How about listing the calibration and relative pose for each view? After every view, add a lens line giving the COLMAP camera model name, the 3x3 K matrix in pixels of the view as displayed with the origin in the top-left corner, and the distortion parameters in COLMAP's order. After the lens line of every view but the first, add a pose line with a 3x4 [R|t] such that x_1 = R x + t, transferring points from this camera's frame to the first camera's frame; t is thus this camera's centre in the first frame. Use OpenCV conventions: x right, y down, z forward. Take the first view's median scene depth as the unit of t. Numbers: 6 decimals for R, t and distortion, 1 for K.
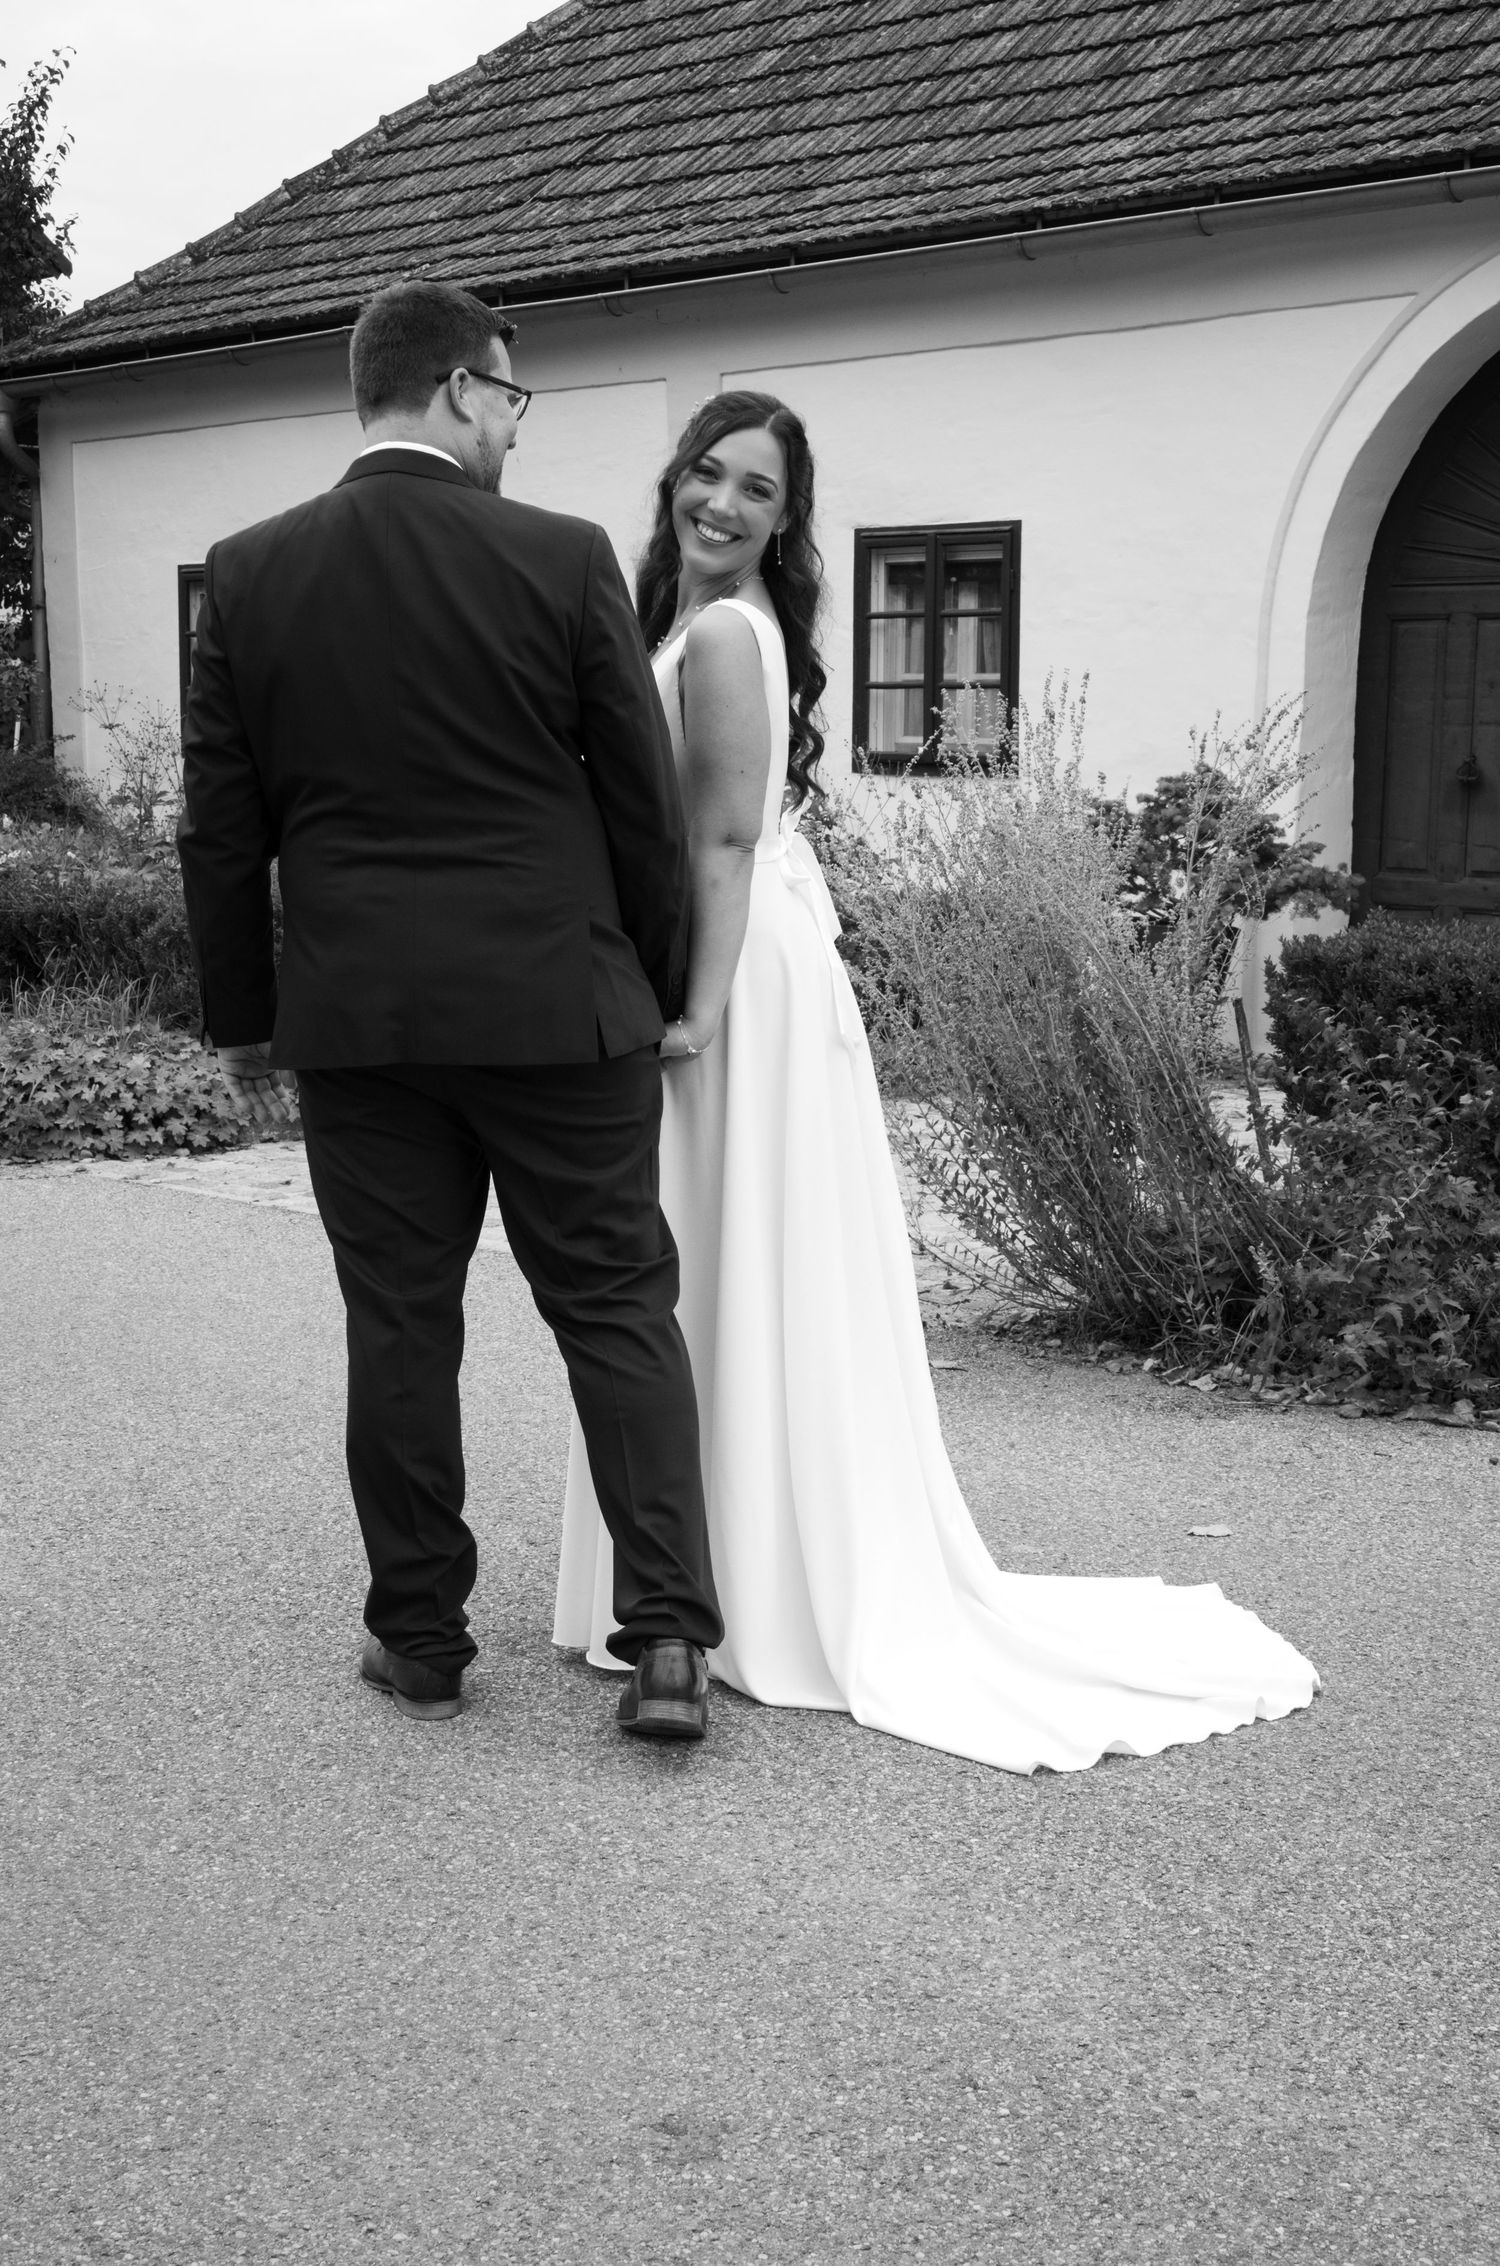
lens RADIAL K [[2857.8, 0, 746.5], [0, 2857.8, 1136.2], [0, 0, 1]] dist [0.000319, 0.000000]
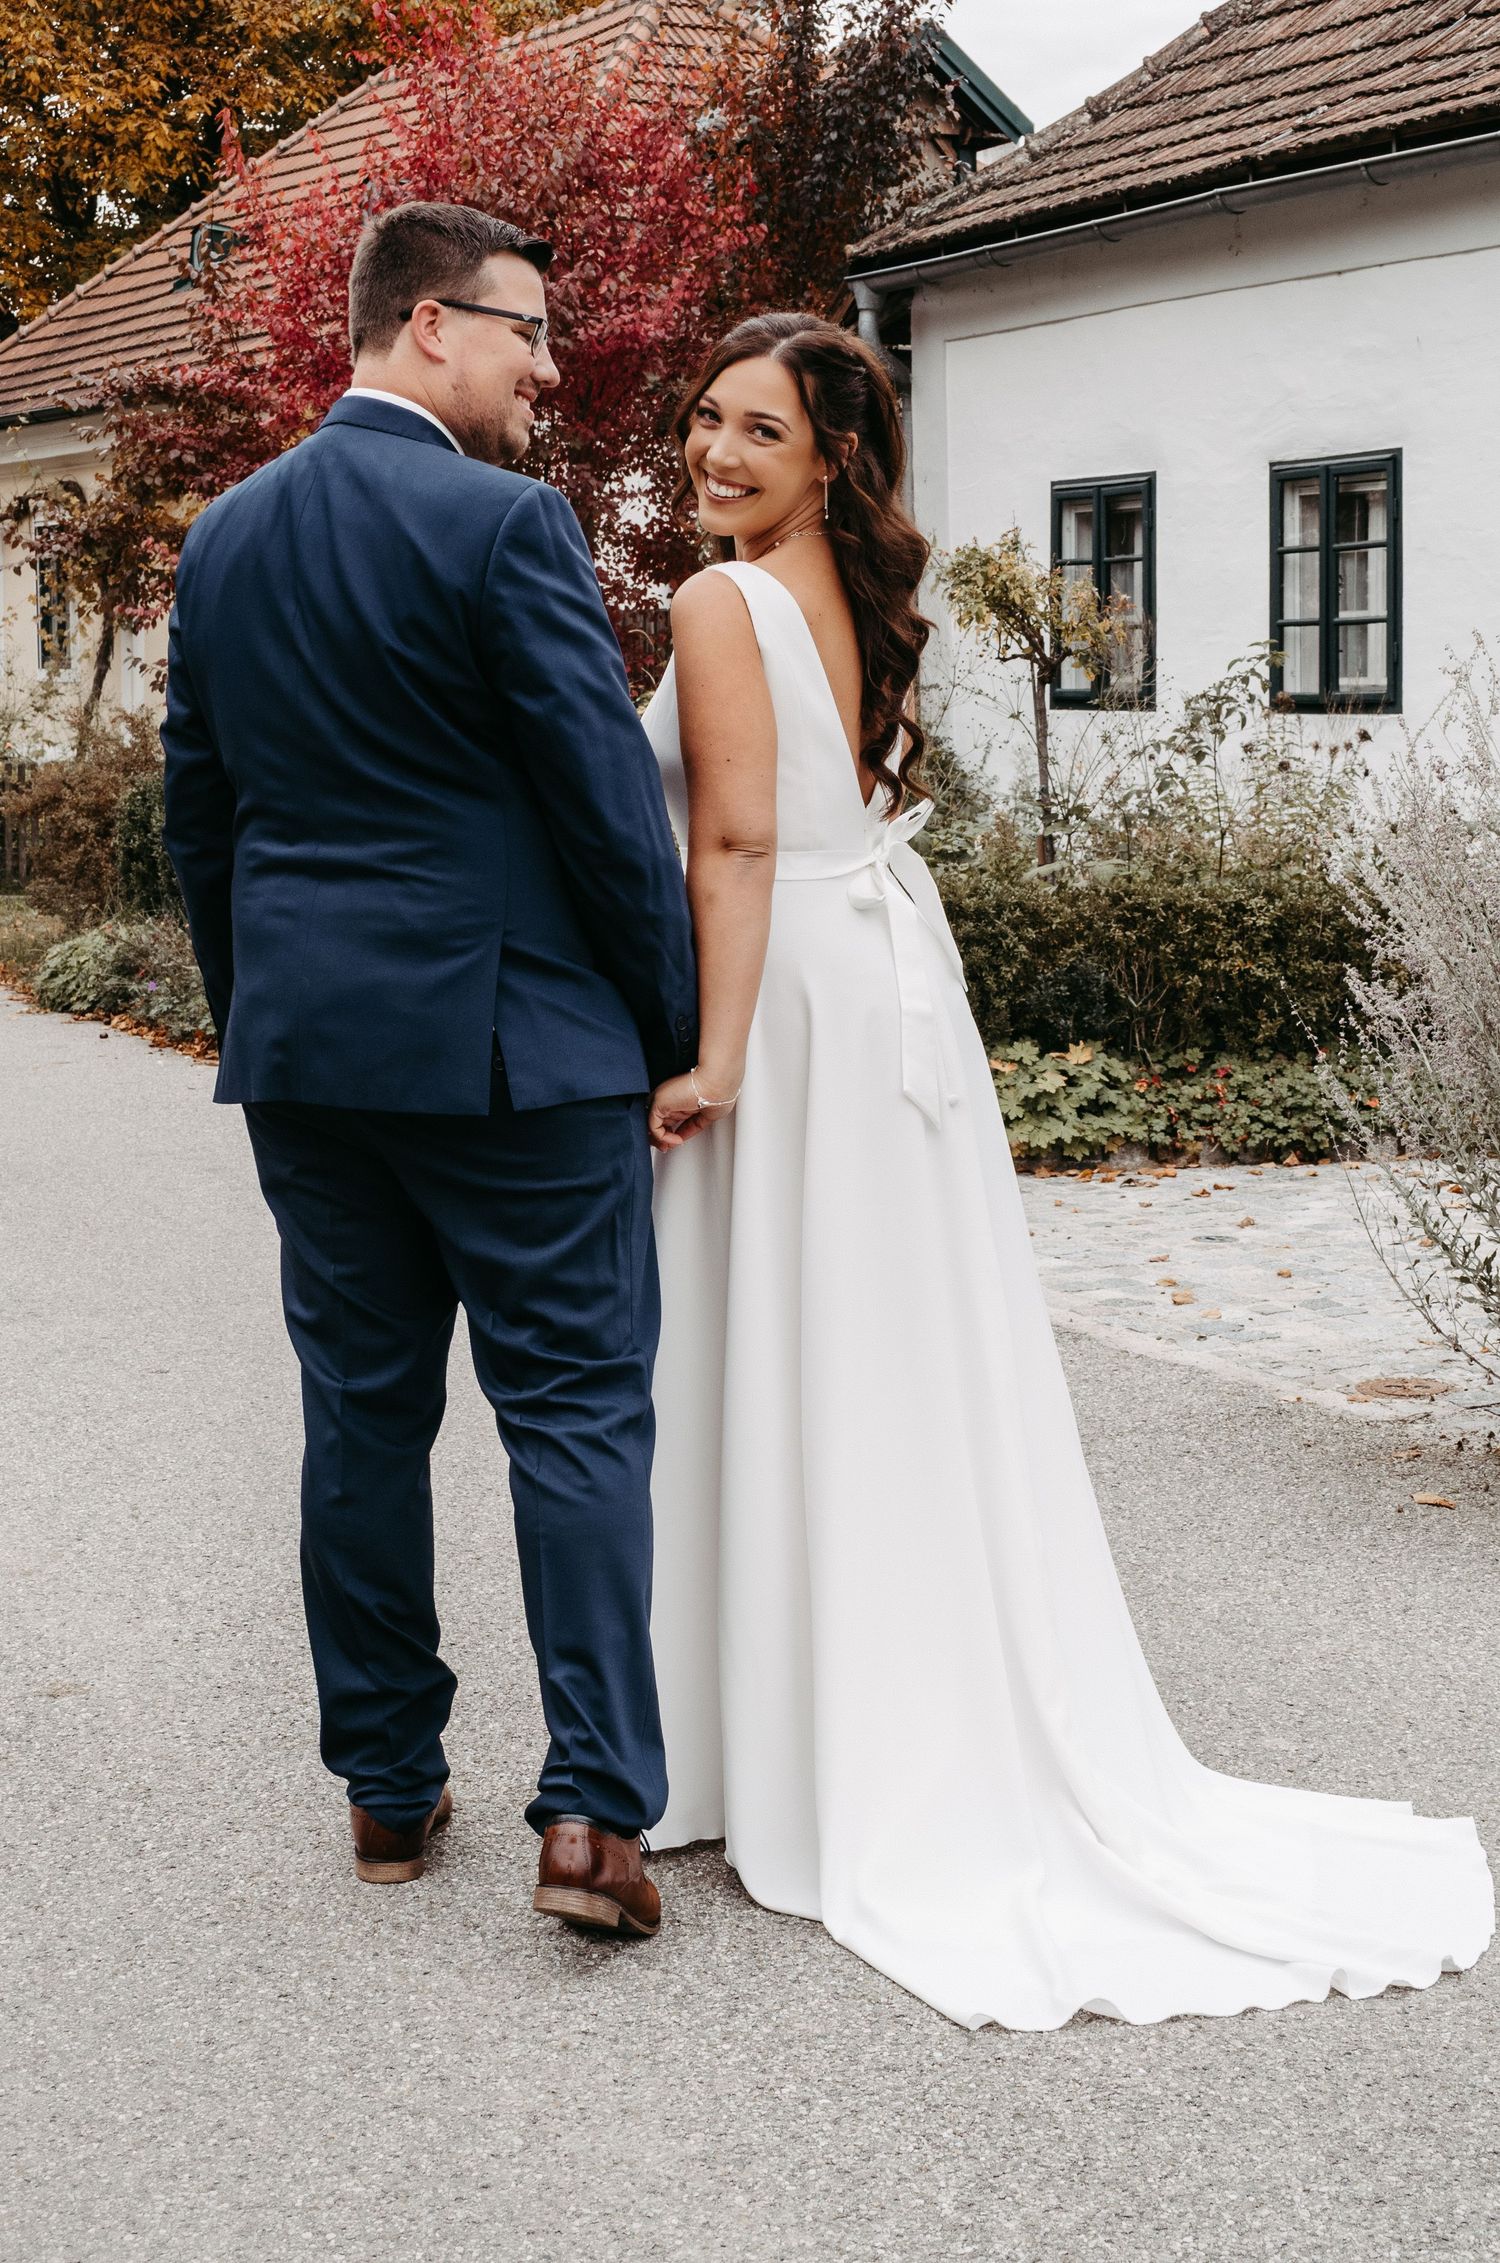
lens RADIAL K [[3455.5, 0, 750.5], [0, 3455.5, 1137.5], [0, 0, 1]] dist [0.017387, 0.000000]
pose [[0.942417, 0.031201, -0.332981, 0.105277], [-0.032952, 0.999457, 0.000391, -0.007110], [0.332812, 0.010603, 0.942933, 0.018998]]
